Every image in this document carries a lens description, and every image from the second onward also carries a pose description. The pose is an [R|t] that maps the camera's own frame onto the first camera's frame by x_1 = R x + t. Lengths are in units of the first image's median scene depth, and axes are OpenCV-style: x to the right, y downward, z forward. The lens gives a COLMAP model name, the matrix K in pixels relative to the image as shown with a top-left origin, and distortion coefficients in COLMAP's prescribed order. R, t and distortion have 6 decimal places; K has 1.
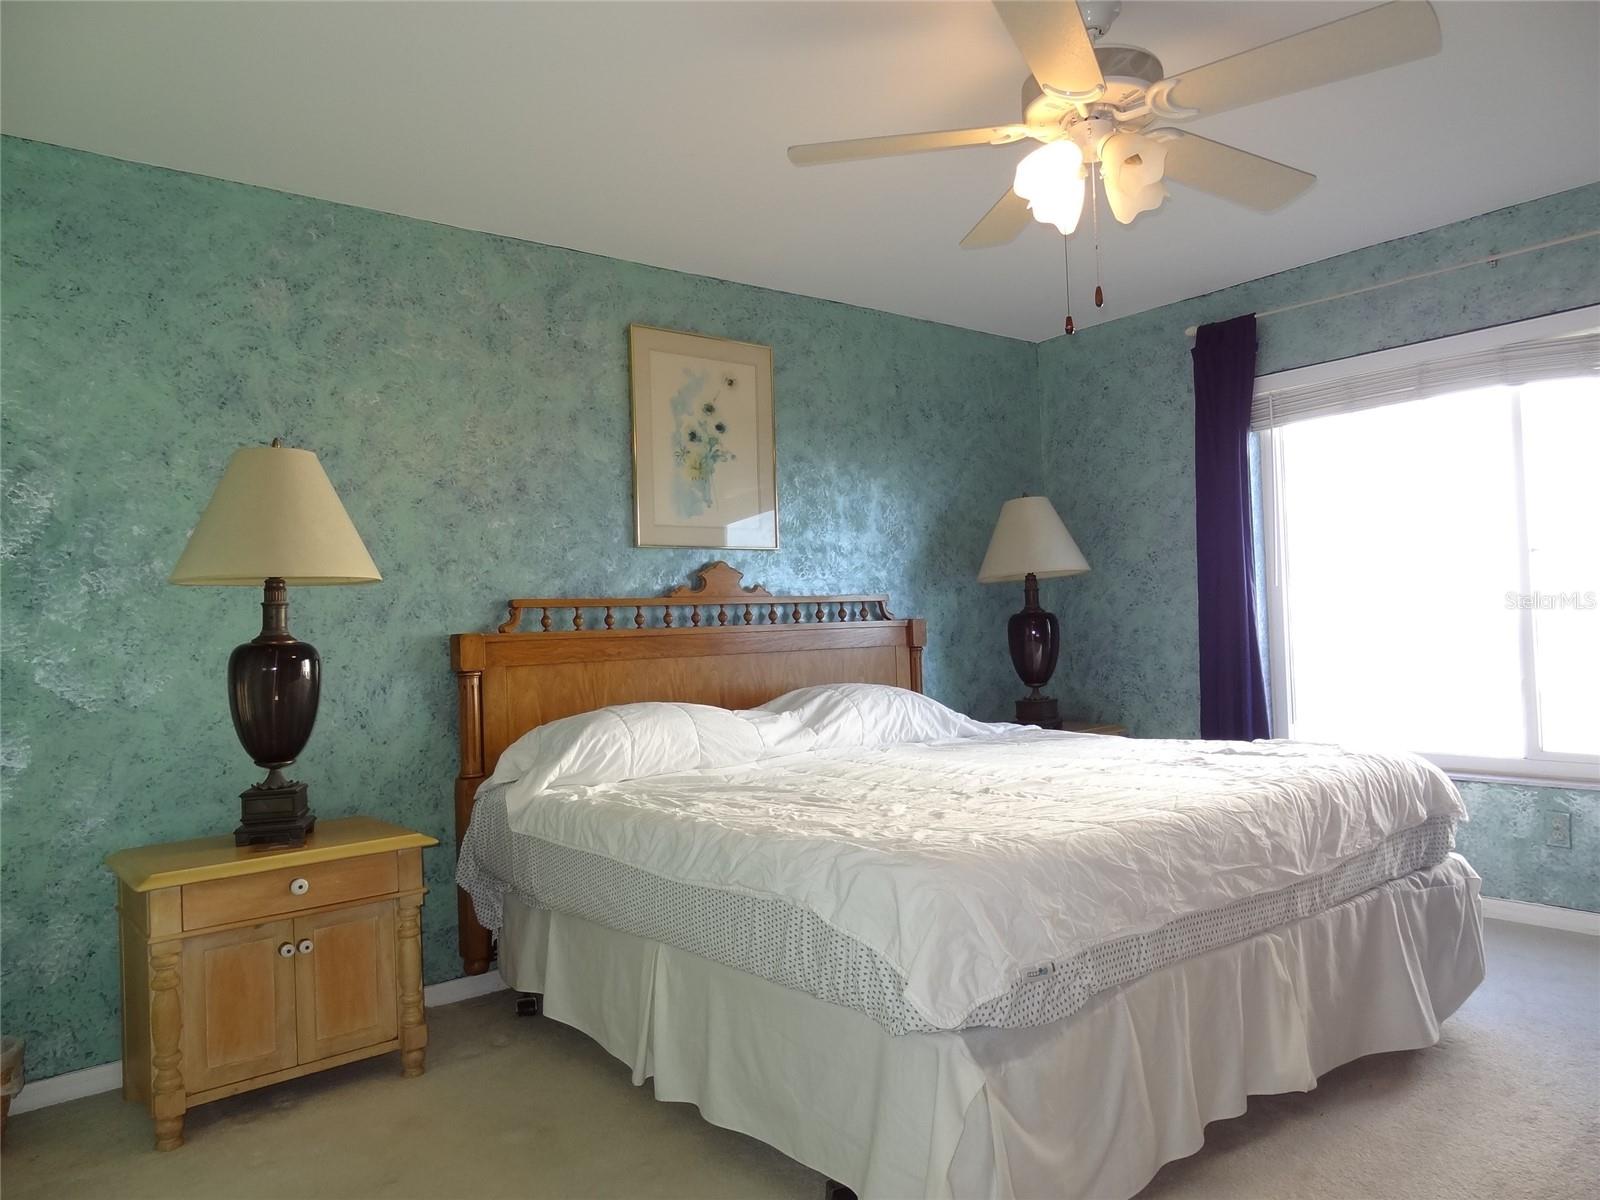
lens RADIAL K [[1118.9, 0, 802.8], [0, 1118.9, 608.2], [0, 0, 1]] dist [-0.002580, 0.012201]
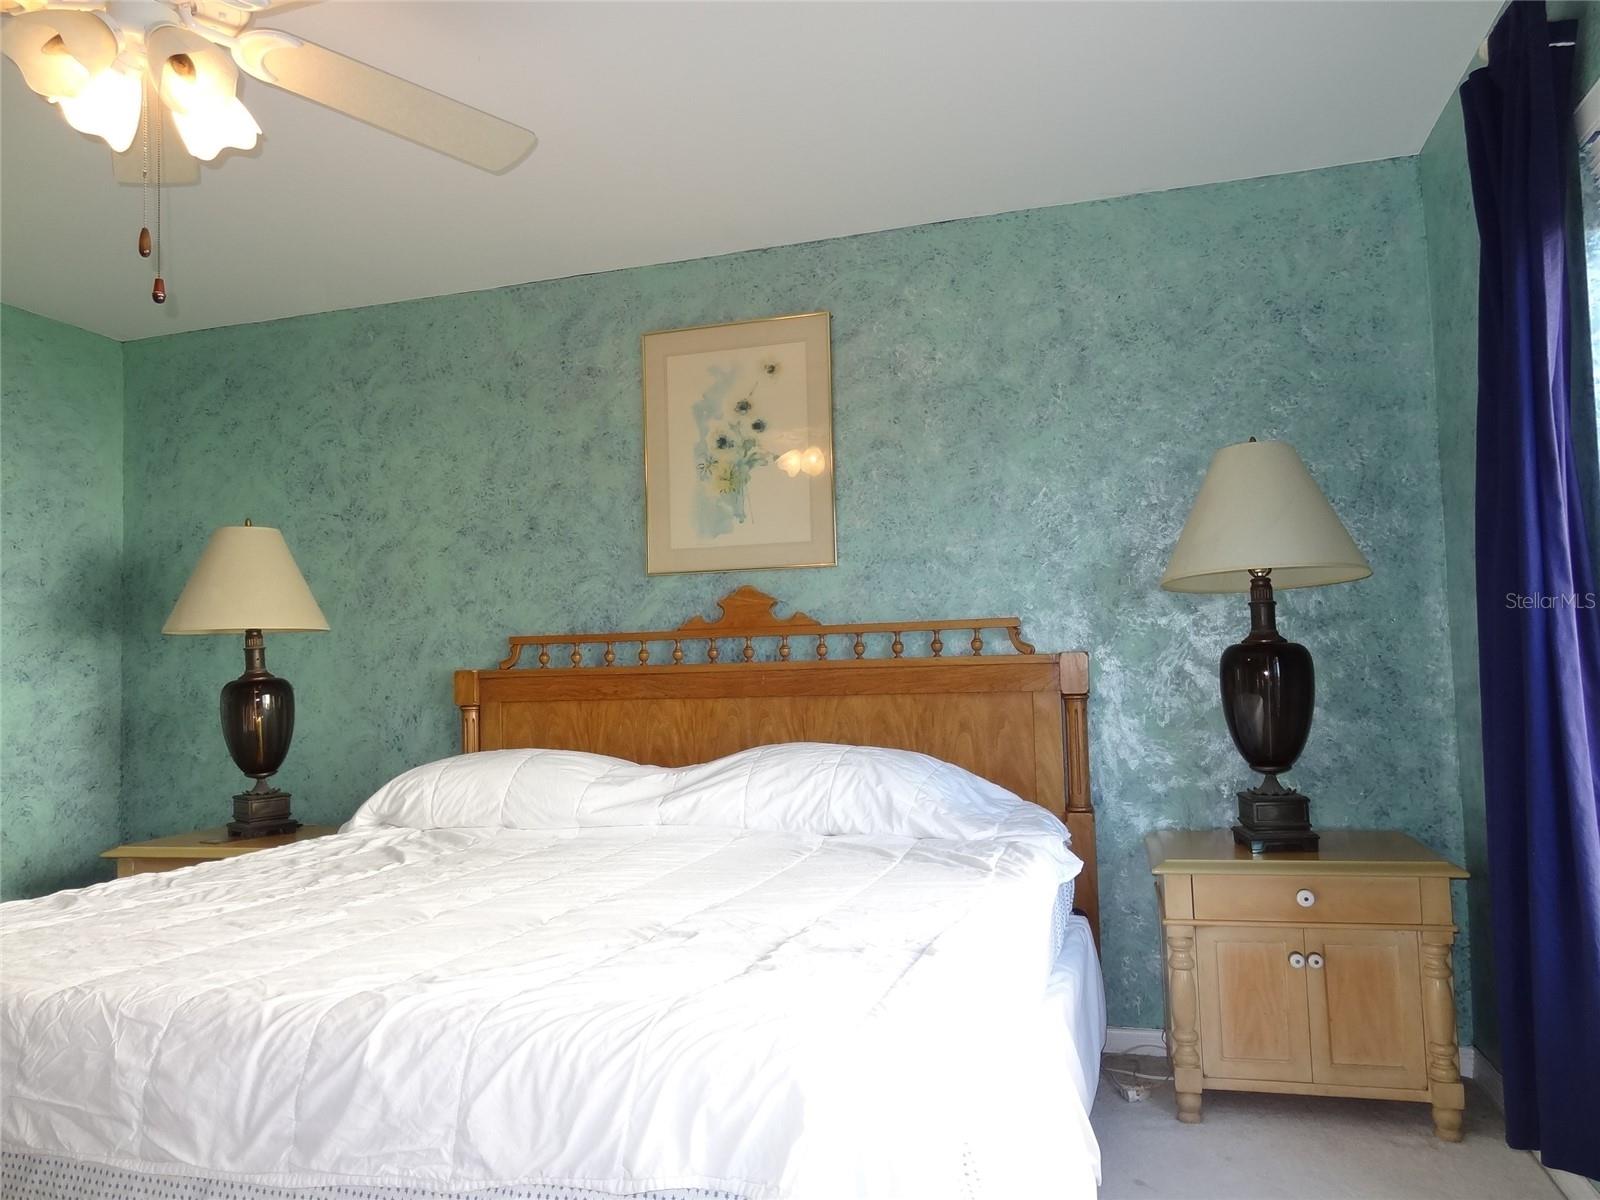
lens RADIAL K [[1118.9, 0, 805.9], [0, 1118.9, 607.5], [0, 0, 1]] dist [-0.002580, 0.012201]
pose [[0.562607, -0.021459, -0.826446, 0.739475], [0.022782, 0.999686, -0.010449, -0.017963], [0.826410, -0.012949, 0.562919, 0.643229]]
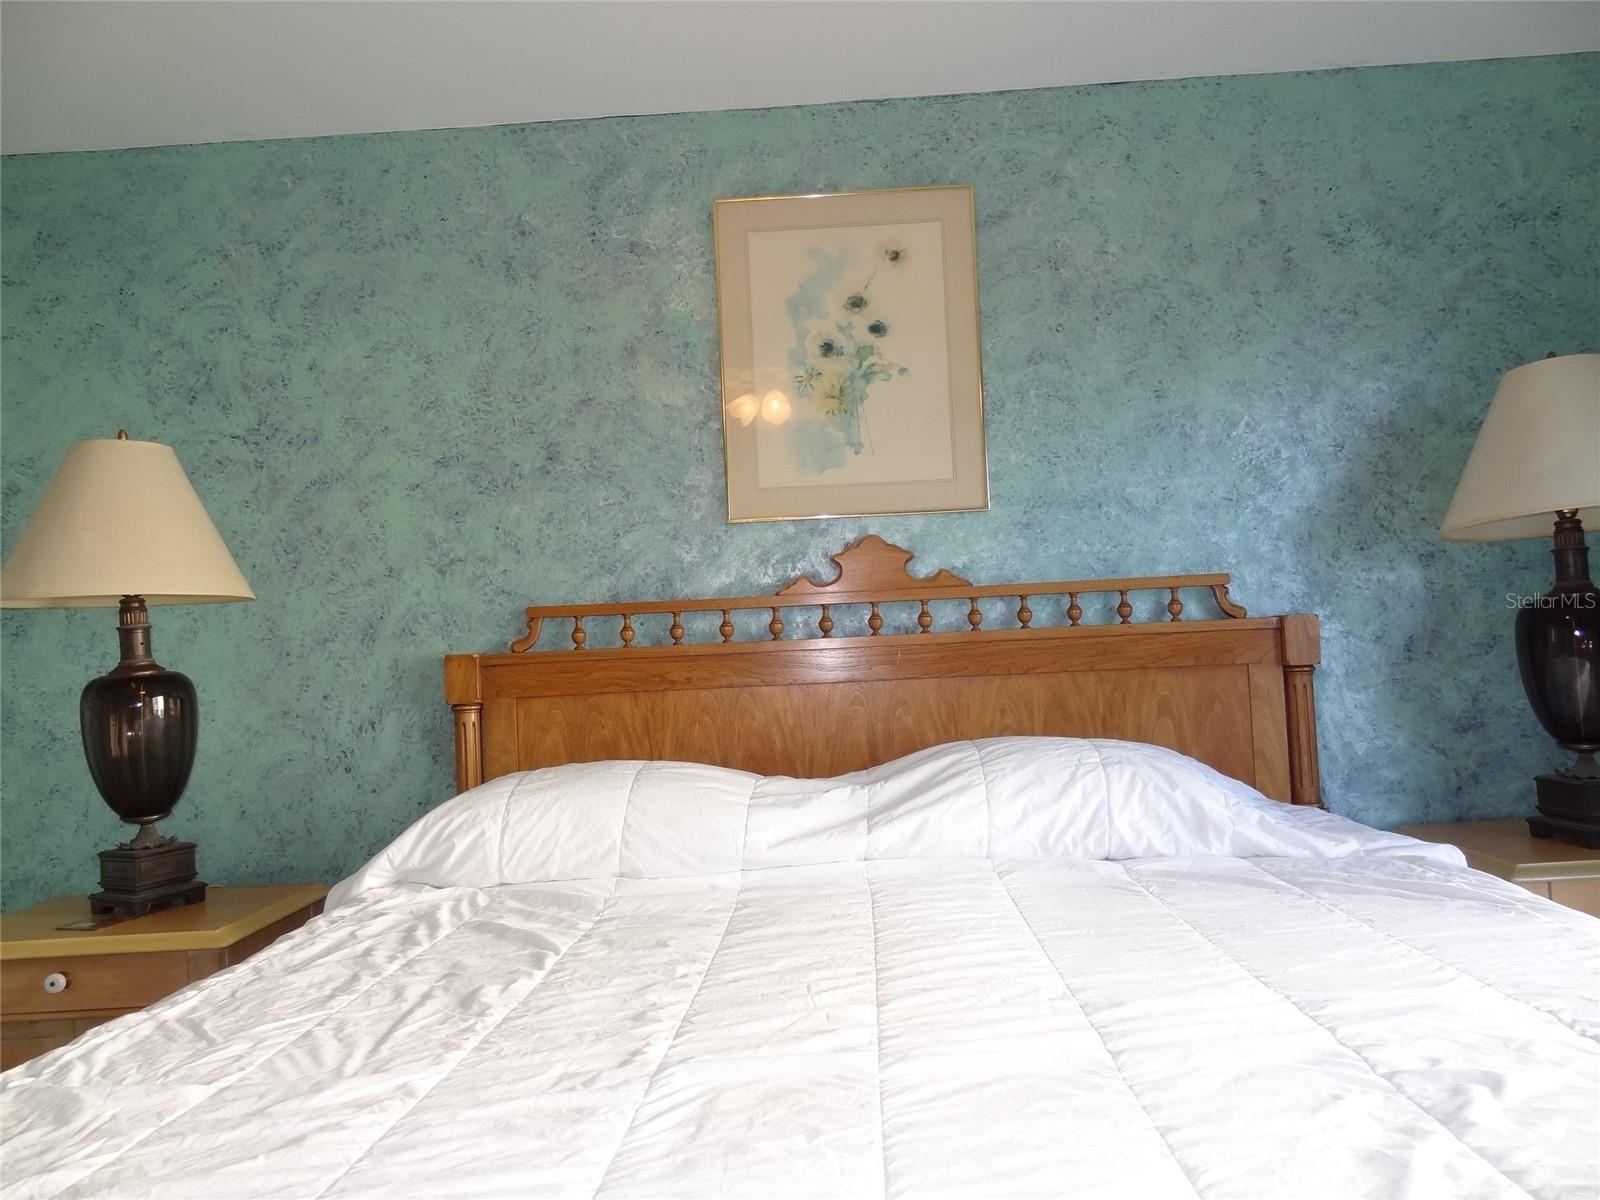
lens RADIAL K [[1118.9, 0, 806.6], [0, 1118.9, 605.9], [0, 0, 1]] dist [-0.002580, 0.012201]
pose [[0.755850, -0.022509, -0.654358, 0.365047], [0.031597, 0.999498, 0.002117, -0.004537], [0.653982, -0.022275, 0.756182, 0.557159]]
